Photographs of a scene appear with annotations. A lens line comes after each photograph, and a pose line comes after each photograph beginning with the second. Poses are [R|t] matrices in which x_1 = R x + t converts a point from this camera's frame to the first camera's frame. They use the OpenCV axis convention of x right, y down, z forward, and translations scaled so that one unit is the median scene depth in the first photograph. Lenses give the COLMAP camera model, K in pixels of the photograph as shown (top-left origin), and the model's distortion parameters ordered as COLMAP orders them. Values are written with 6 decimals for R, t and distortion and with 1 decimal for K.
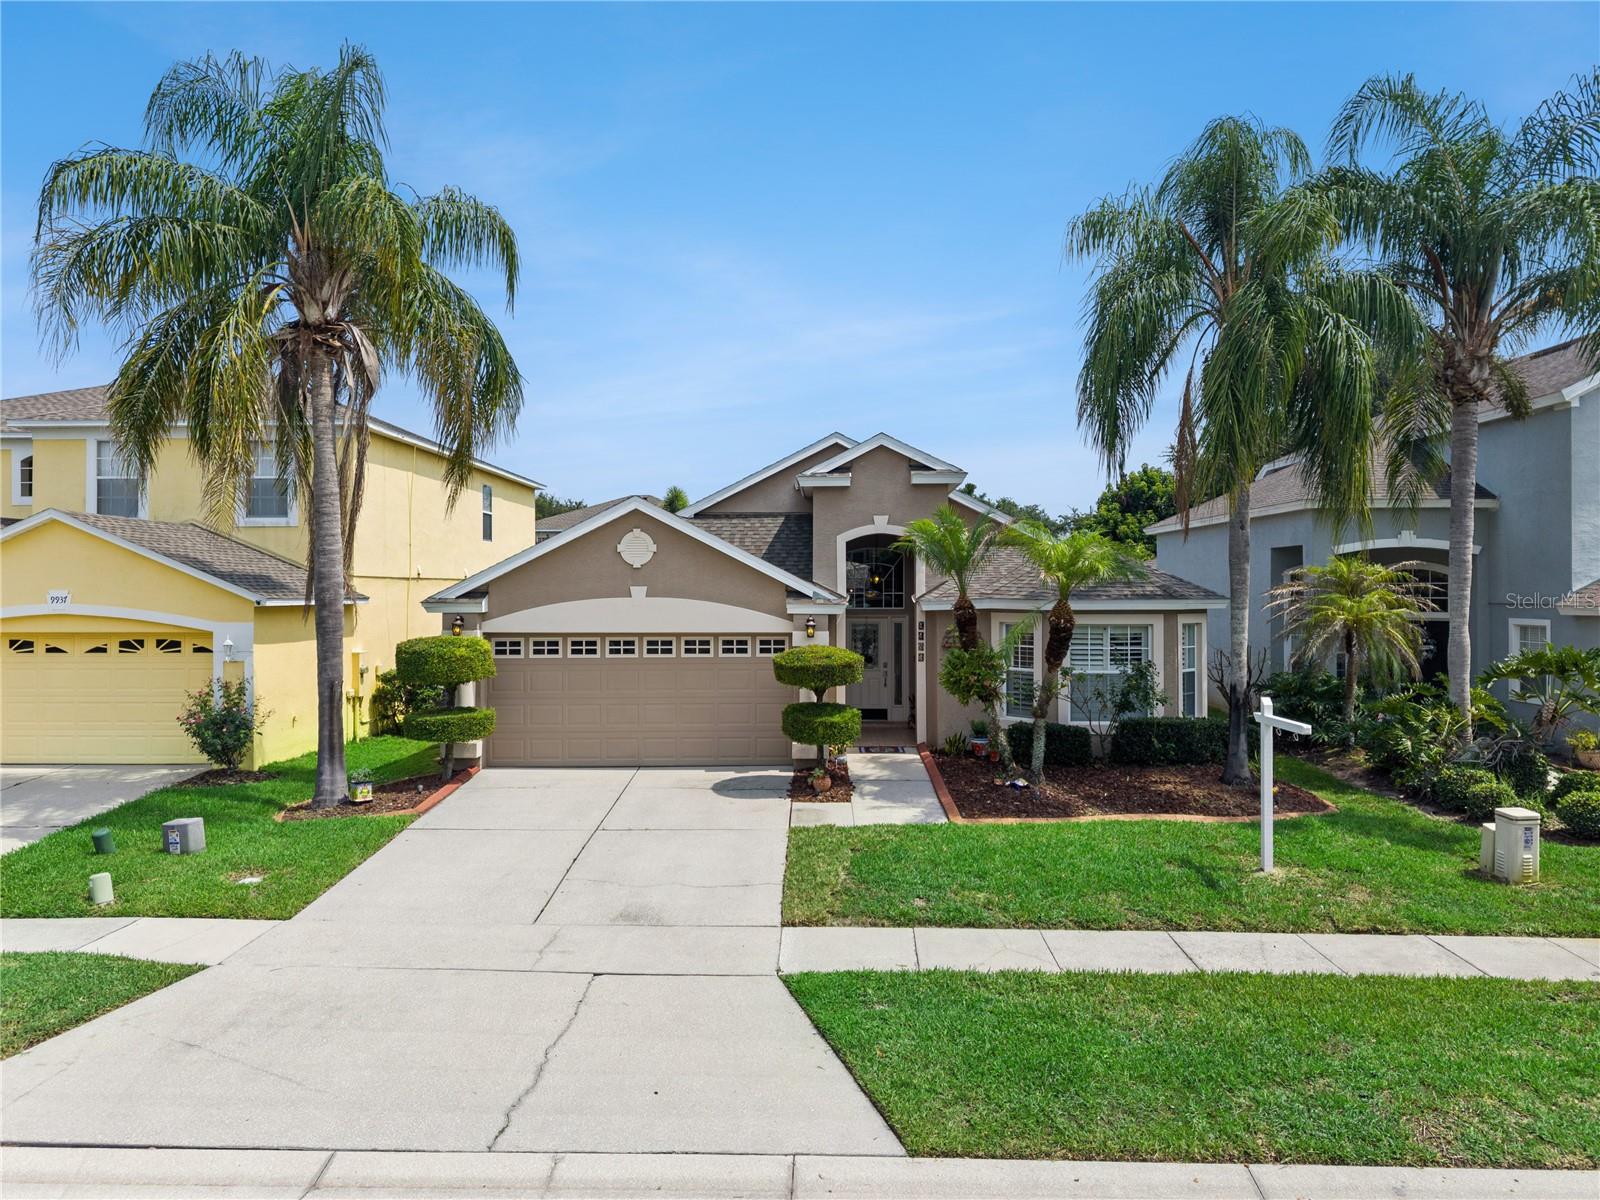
lens RADIAL K [[1072.3, 0, 803.9], [0, 1072.3, 591.1], [0, 0, 1]] dist [0.030330, -0.044123]
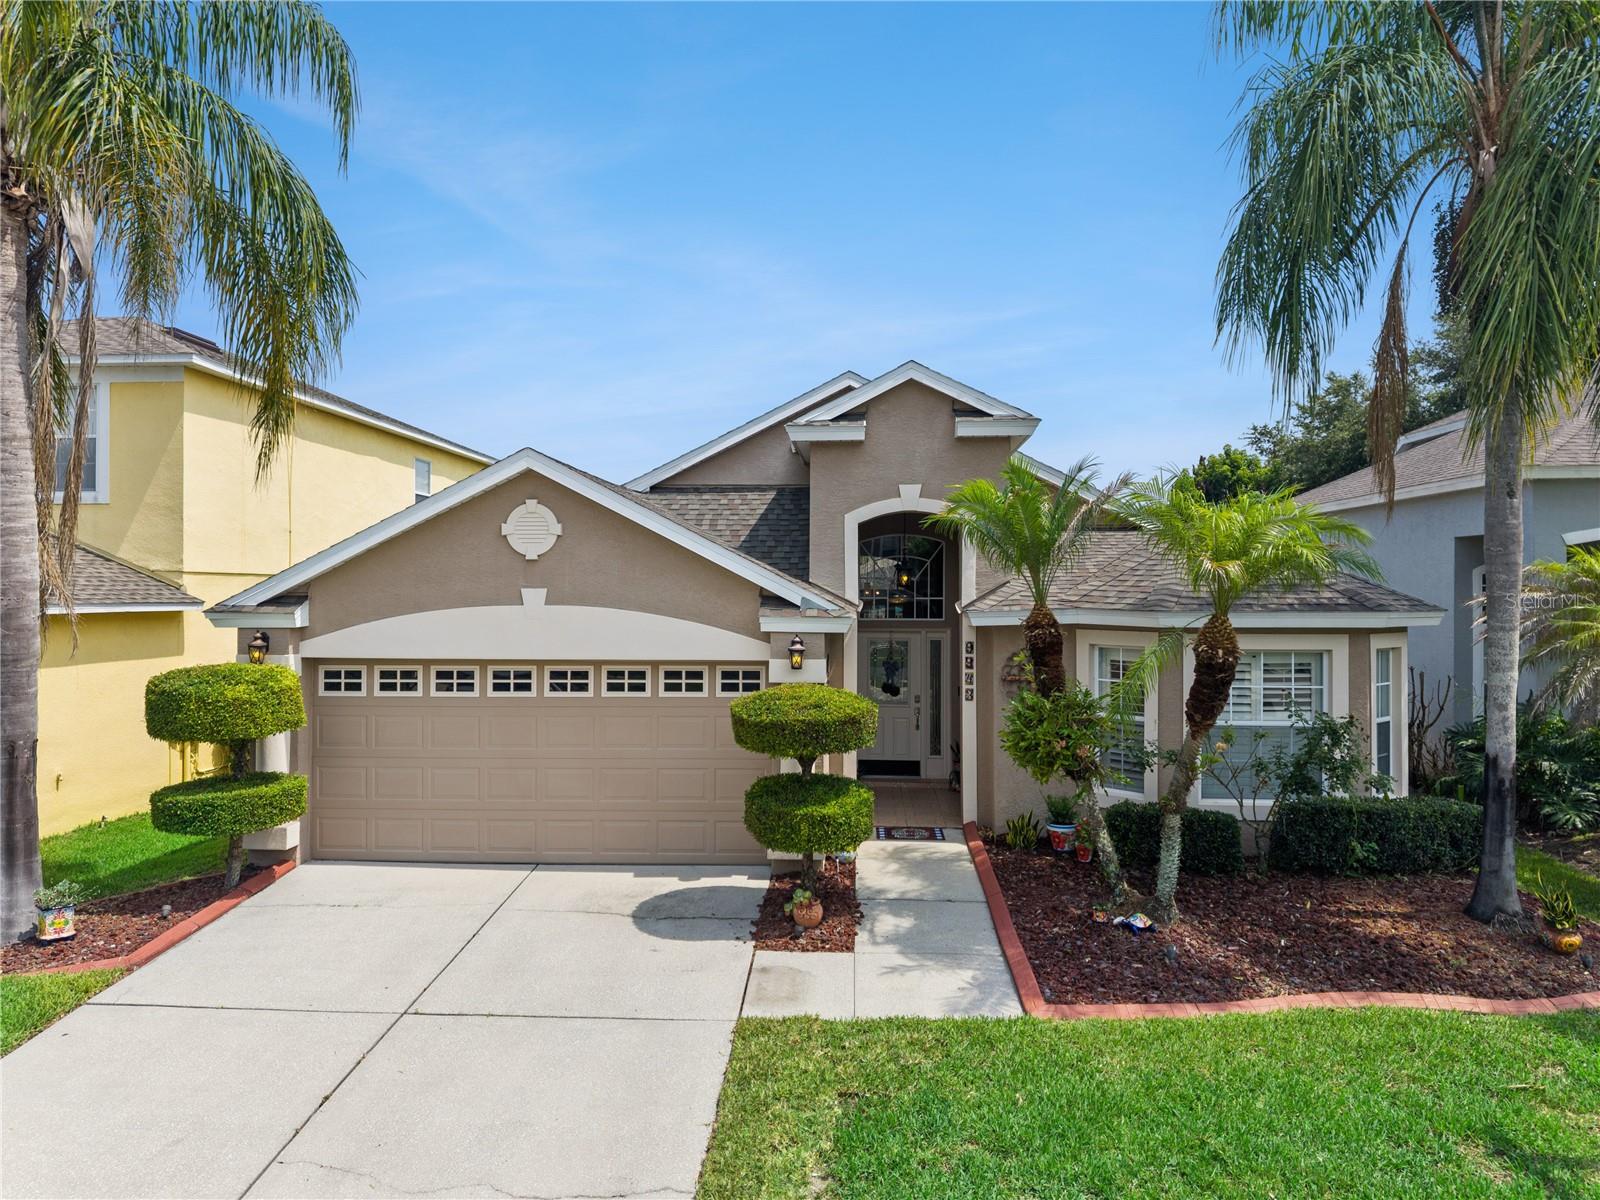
lens RADIAL K [[1072.3, 0, 803.9], [0, 1072.3, 591.1], [0, 0, 1]] dist [0.030330, -0.044123]
pose [[0.999273, 0.003946, -0.037929, 0.033568], [-0.003897, 0.999991, 0.001376, -0.004299], [0.037934, -0.001227, 0.999279, 0.352338]]
